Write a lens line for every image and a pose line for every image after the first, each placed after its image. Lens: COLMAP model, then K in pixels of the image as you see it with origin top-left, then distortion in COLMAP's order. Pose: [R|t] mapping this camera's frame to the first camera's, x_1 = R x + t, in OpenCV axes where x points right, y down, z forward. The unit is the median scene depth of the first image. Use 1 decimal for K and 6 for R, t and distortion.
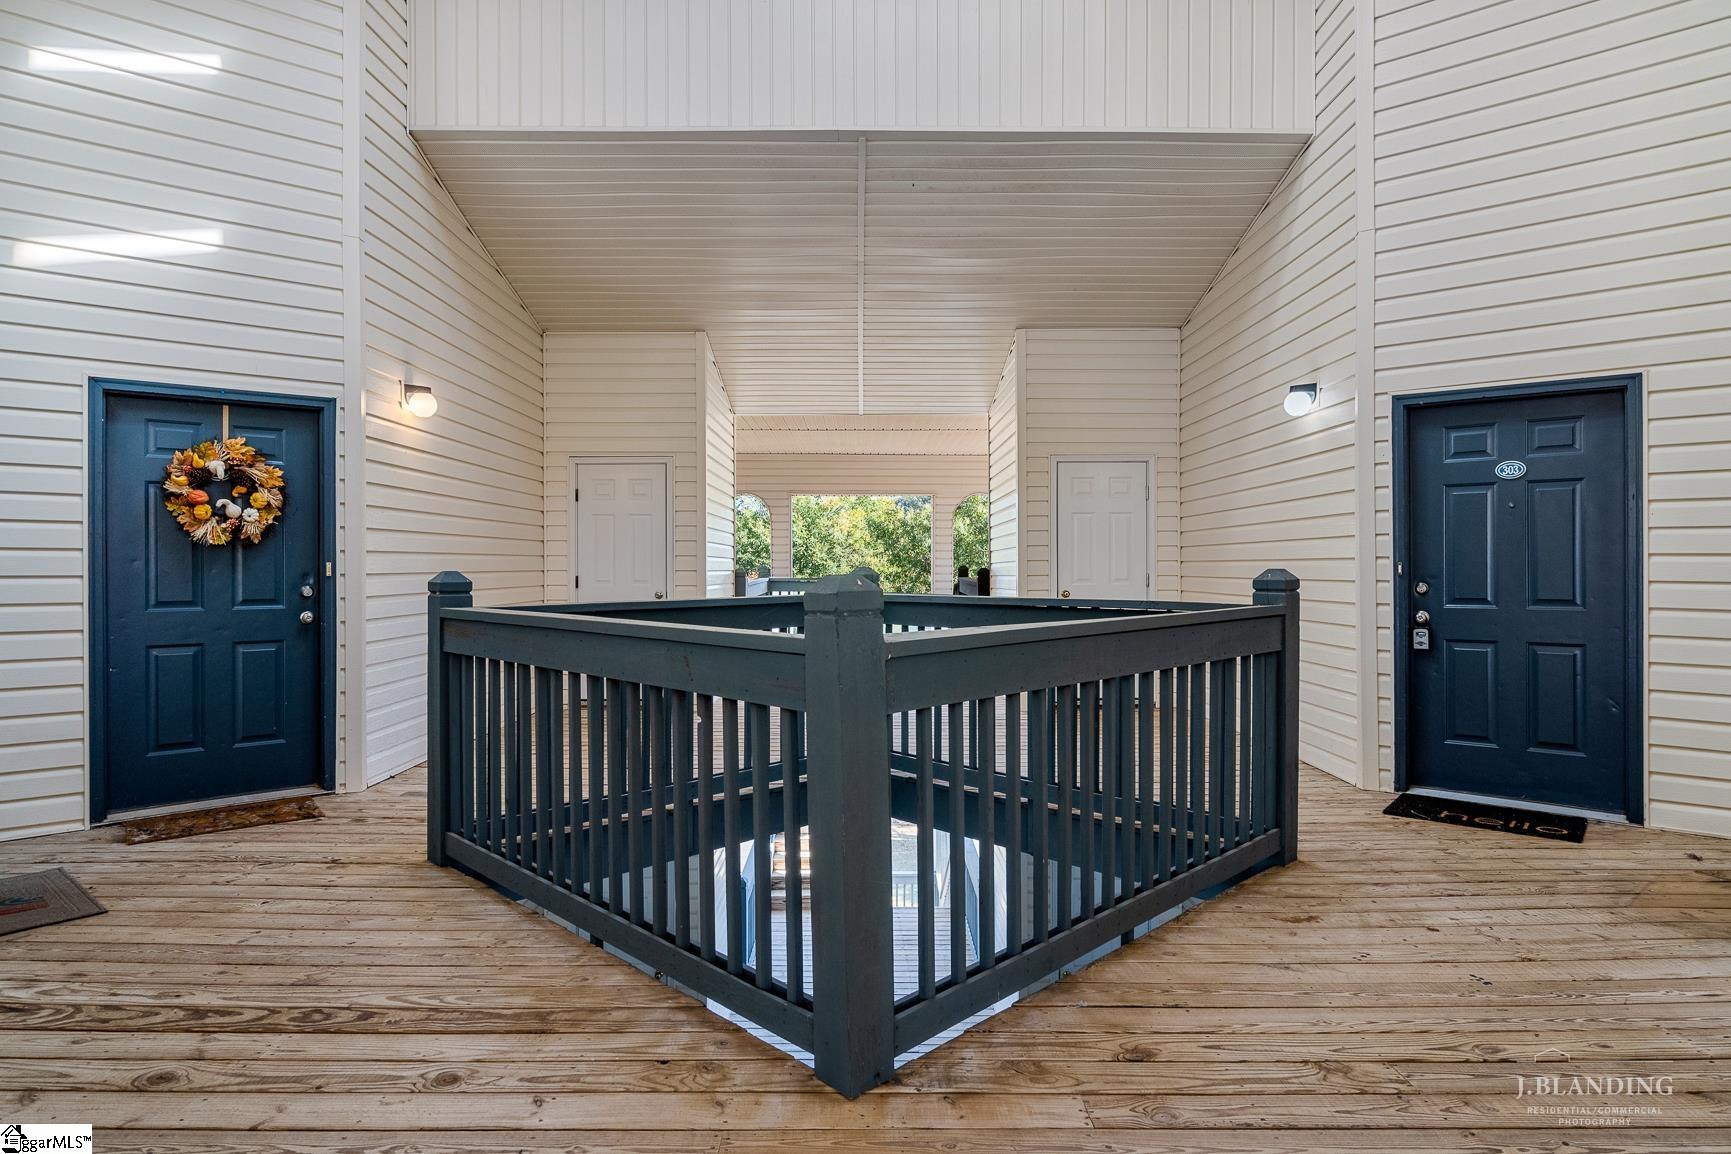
lens RADIAL K [[941.1, 0, 866.0], [0, 941.1, 553.4], [0, 0, 1]] dist [-0.000520, 0.000461]
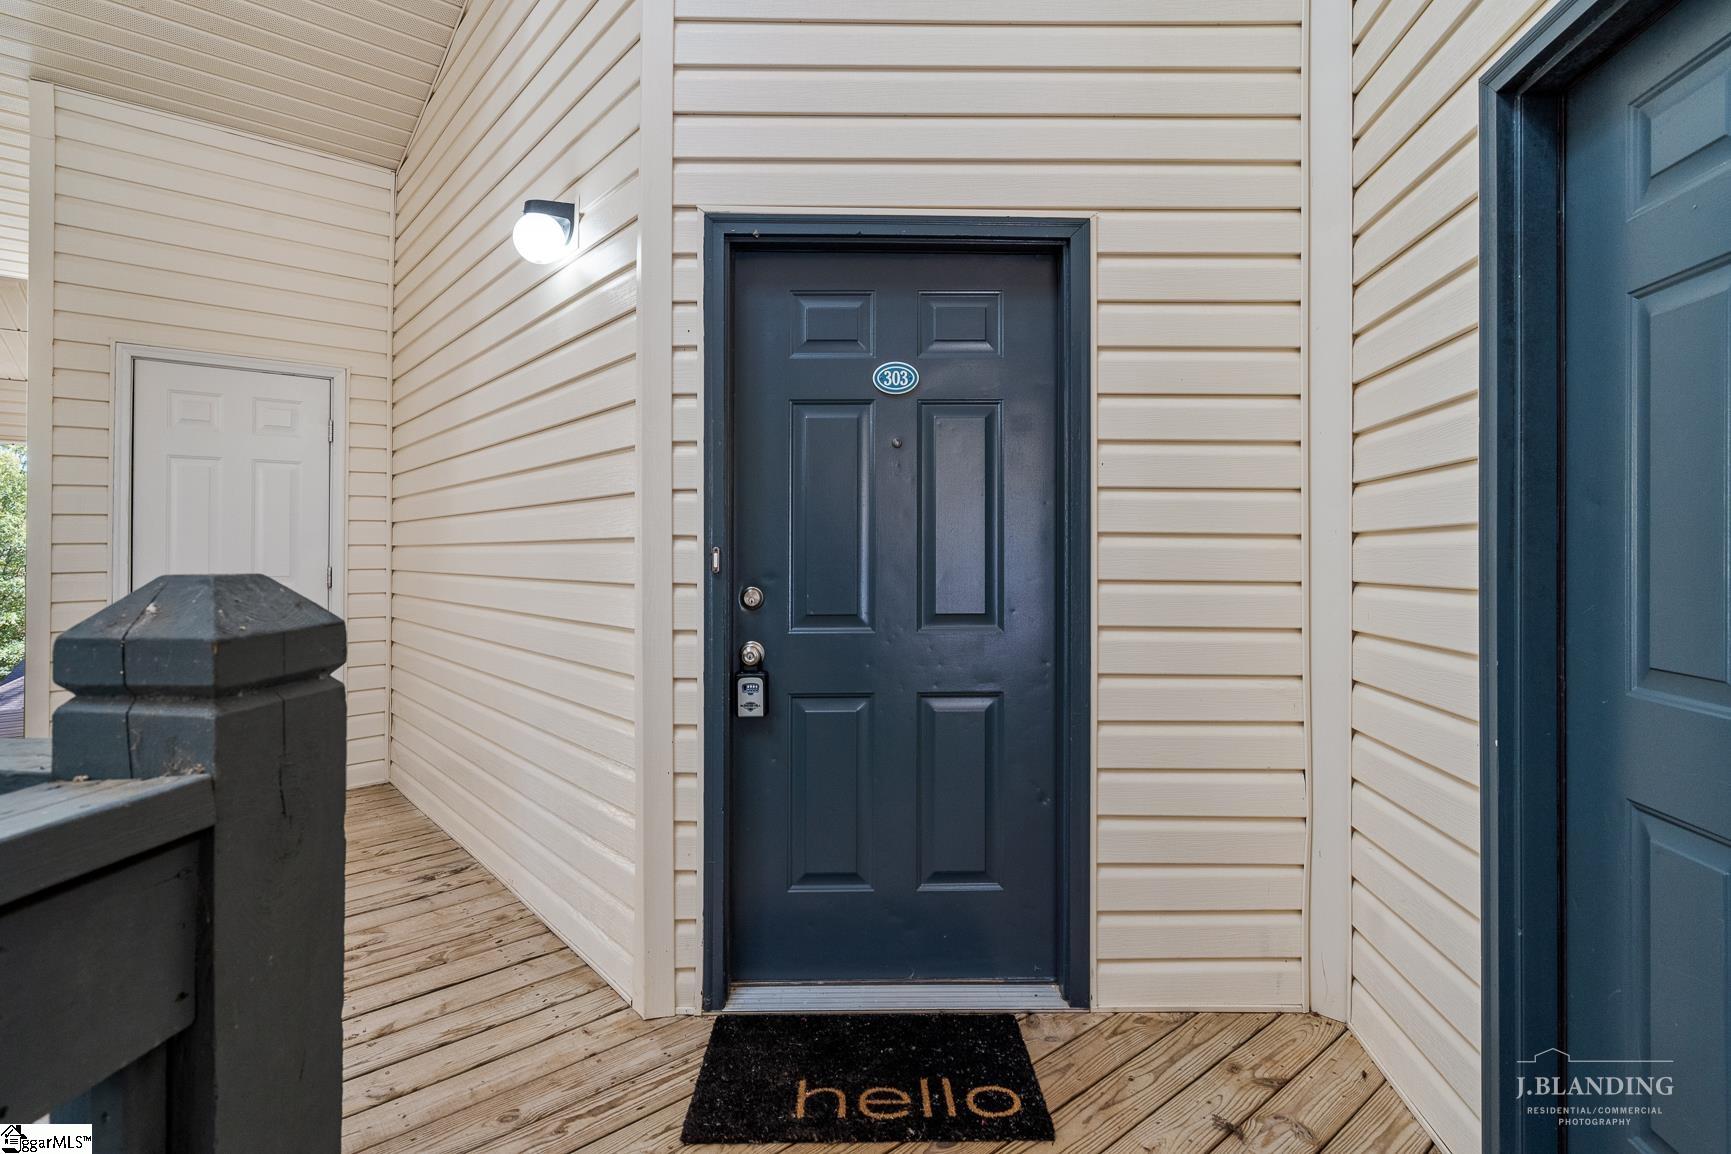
lens RADIAL K [[845.5, 0, 864.8], [0, 845.5, 538.8], [0, 0, 1]] dist [-0.000142, -0.000044]
pose [[0.755535, 0.008301, 0.655056, 0.334051], [-0.007353, 0.999964, -0.004190, 0.006430], [-0.655067, -0.001651, 0.755569, 0.610648]]
